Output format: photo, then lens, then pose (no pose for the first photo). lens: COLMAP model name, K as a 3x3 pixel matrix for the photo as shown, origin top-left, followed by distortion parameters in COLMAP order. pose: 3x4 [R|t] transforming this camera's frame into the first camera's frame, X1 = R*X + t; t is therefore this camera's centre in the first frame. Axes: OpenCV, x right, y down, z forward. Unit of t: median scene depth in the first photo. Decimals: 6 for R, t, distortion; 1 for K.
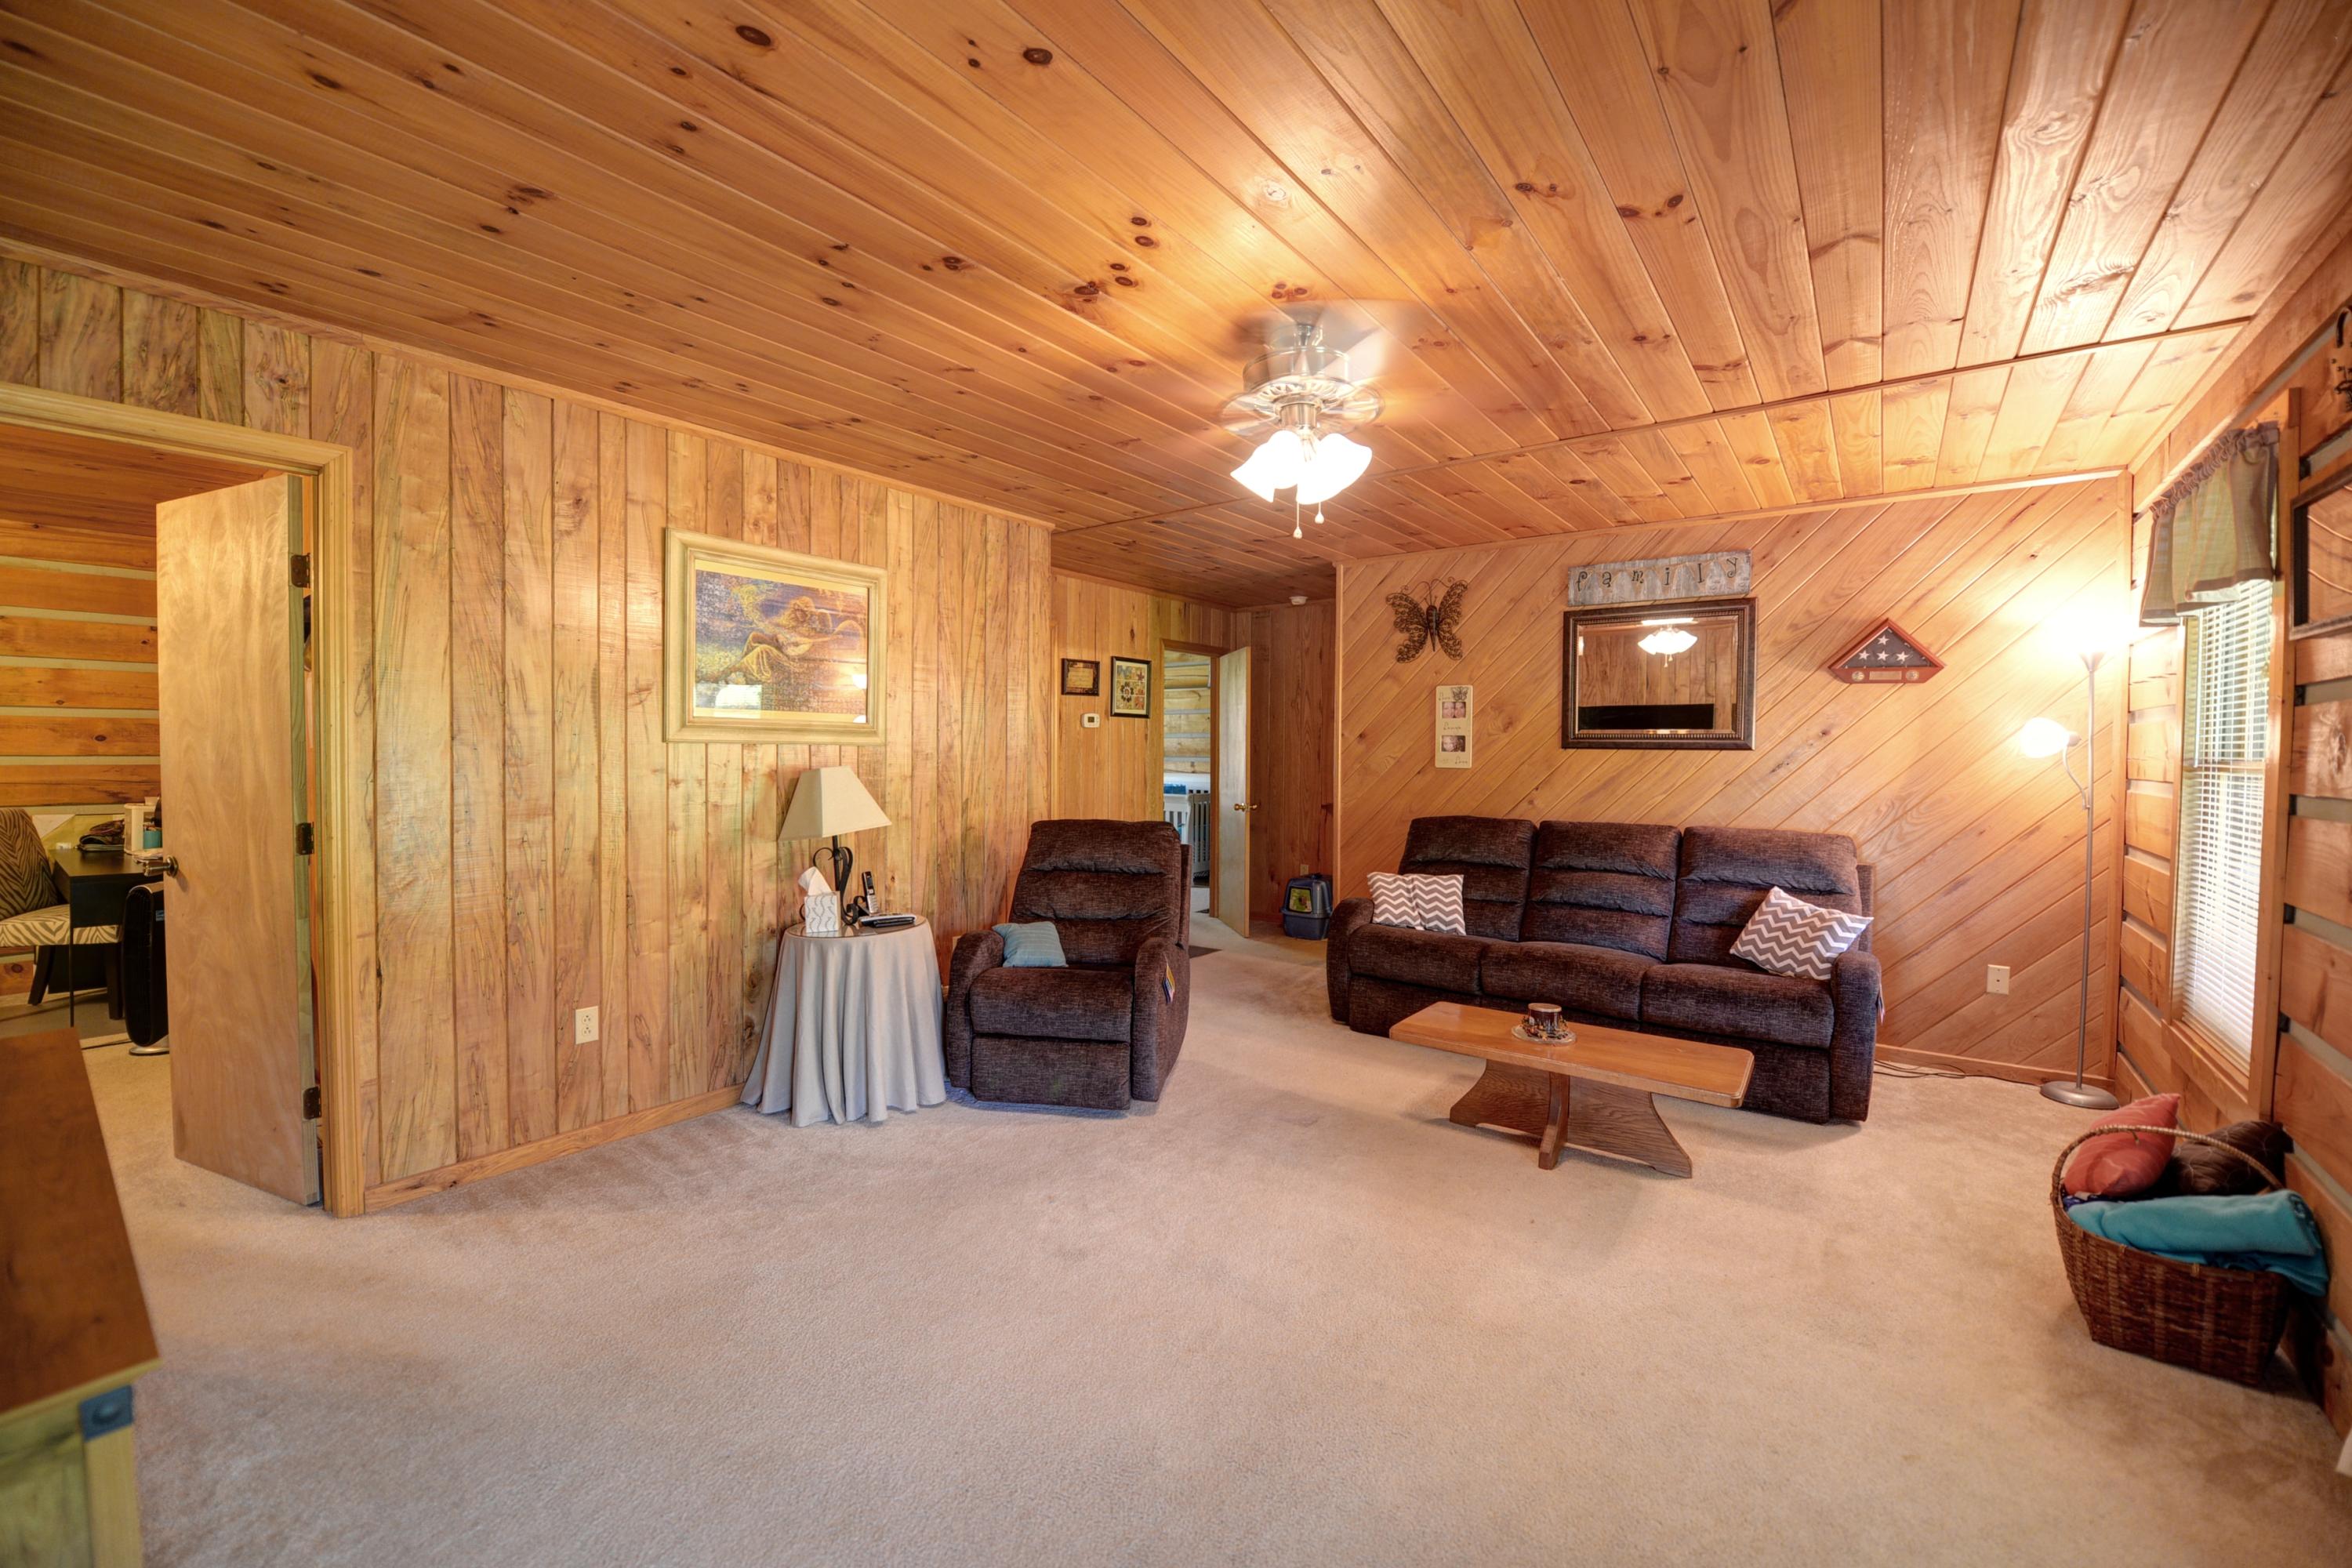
lens RADIAL K [[938.0, 0, 1176.1], [0, 938.0, 774.5], [0, 0, 1]] dist [-0.004344, -0.000394]
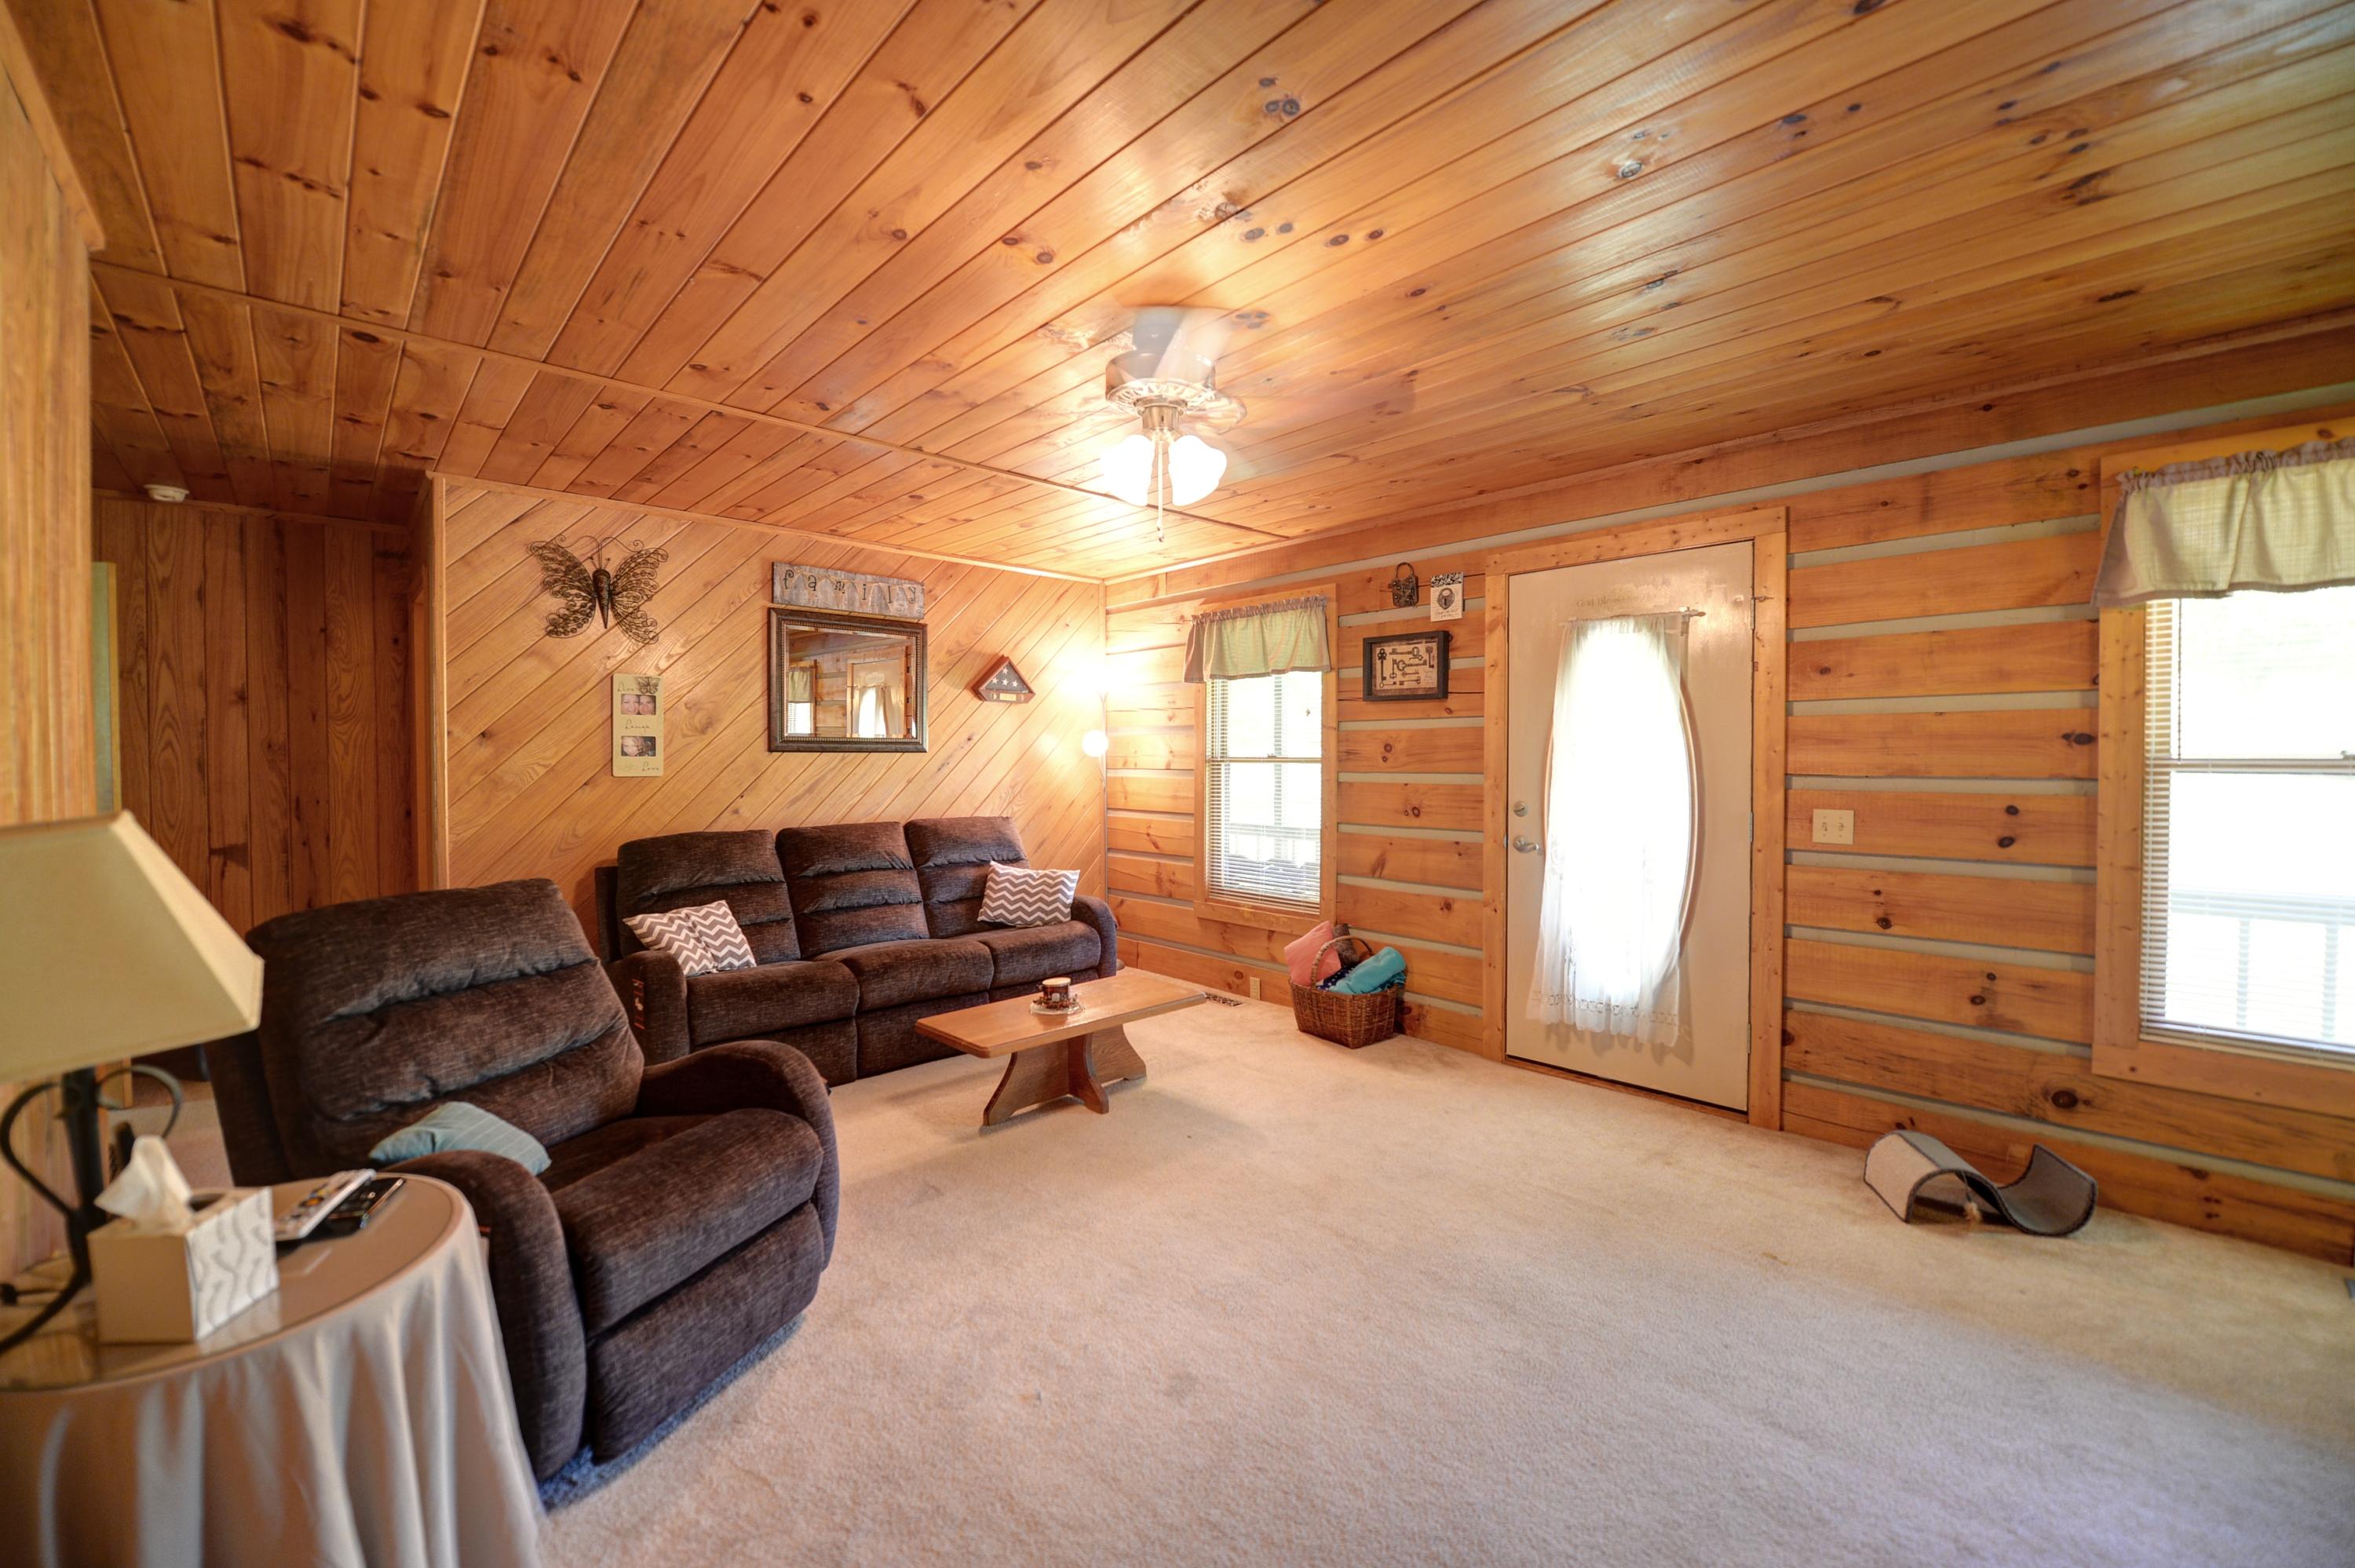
lens RADIAL K [[939.1, 0, 1180.0], [0, 939.1, 767.7], [0, 0, 1]] dist [-0.004344, -0.000394]
pose [[0.177826, -0.019364, 0.983871, -0.497499], [0.032046, 0.999390, 0.013877, -0.013011], [-0.983540, 0.029061, 0.178338, 0.474385]]
